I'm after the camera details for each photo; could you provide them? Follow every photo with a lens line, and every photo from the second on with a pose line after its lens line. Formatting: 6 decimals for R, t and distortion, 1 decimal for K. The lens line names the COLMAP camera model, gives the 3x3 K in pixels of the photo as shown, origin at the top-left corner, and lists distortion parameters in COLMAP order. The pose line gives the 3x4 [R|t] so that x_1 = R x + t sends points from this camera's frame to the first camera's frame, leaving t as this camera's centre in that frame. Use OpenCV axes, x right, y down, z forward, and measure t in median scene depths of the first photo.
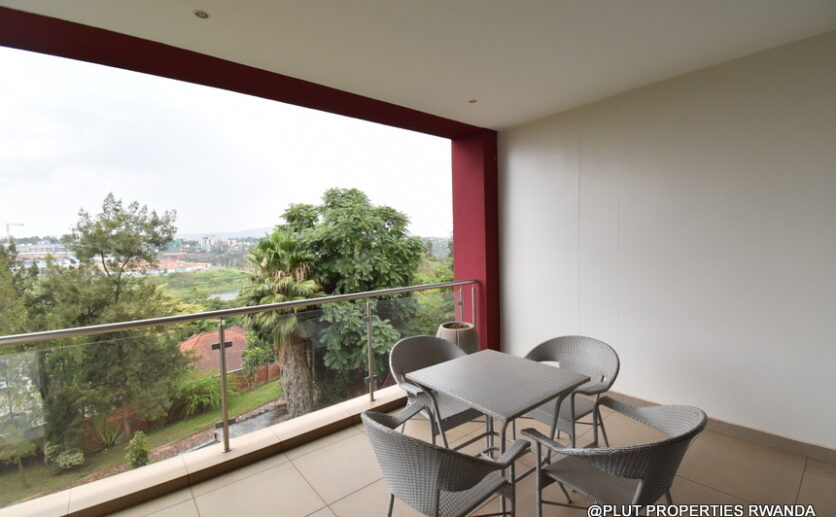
lens RADIAL K [[368.0, 0, 414.9], [0, 368.0, 258.5], [0, 0, 1]] dist [0.005060, -0.016659]
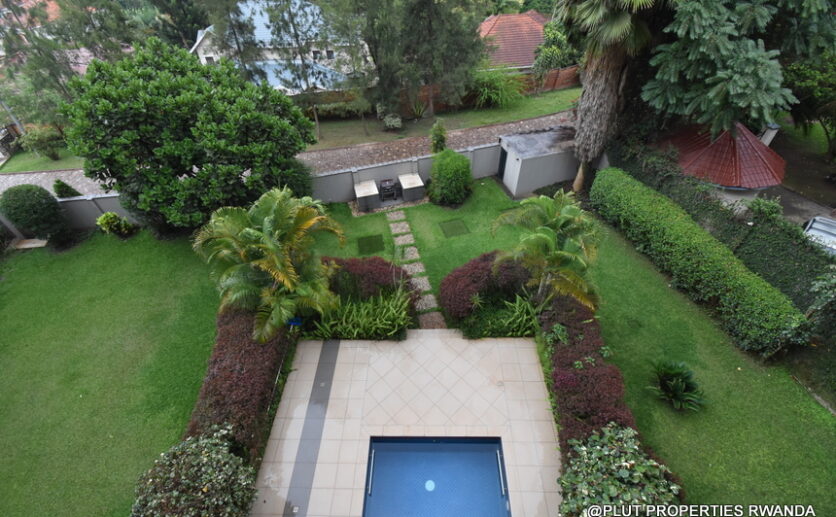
lens RADIAL K [[368.0, 0, 414.9], [0, 368.0, 258.5], [0, 0, 1]] dist [0.005060, -0.016659]
pose [[0.756630, 0.463029, -0.461643, -0.081908], [-0.014594, 0.717830, 0.696066, 0.007375], [0.653680, -0.519927, 0.549889, 0.094223]]
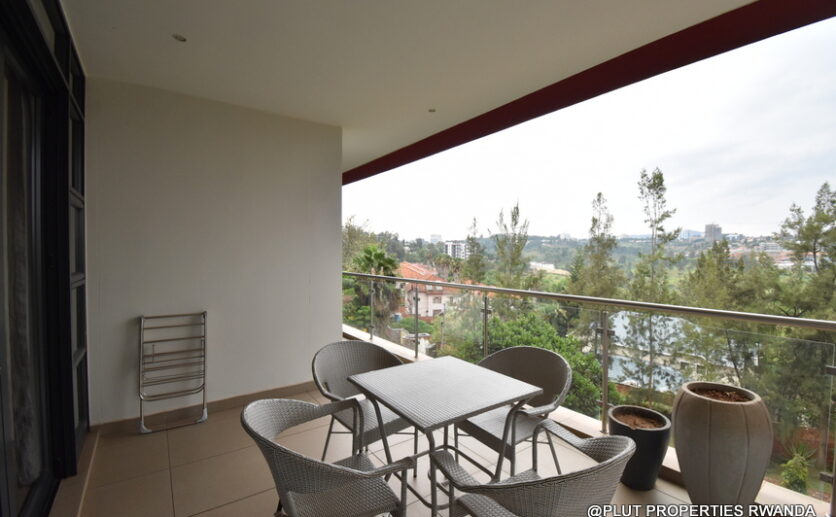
lens RADIAL K [[368.0, 0, 414.9], [0, 368.0, 258.5], [0, 0, 1]] dist [0.005060, -0.016659]
pose [[-0.073930, 0.044518, -0.996269, 0.108703], [-0.035632, 0.998247, 0.047250, -0.004554], [0.996627, 0.038992, -0.072214, 0.093094]]
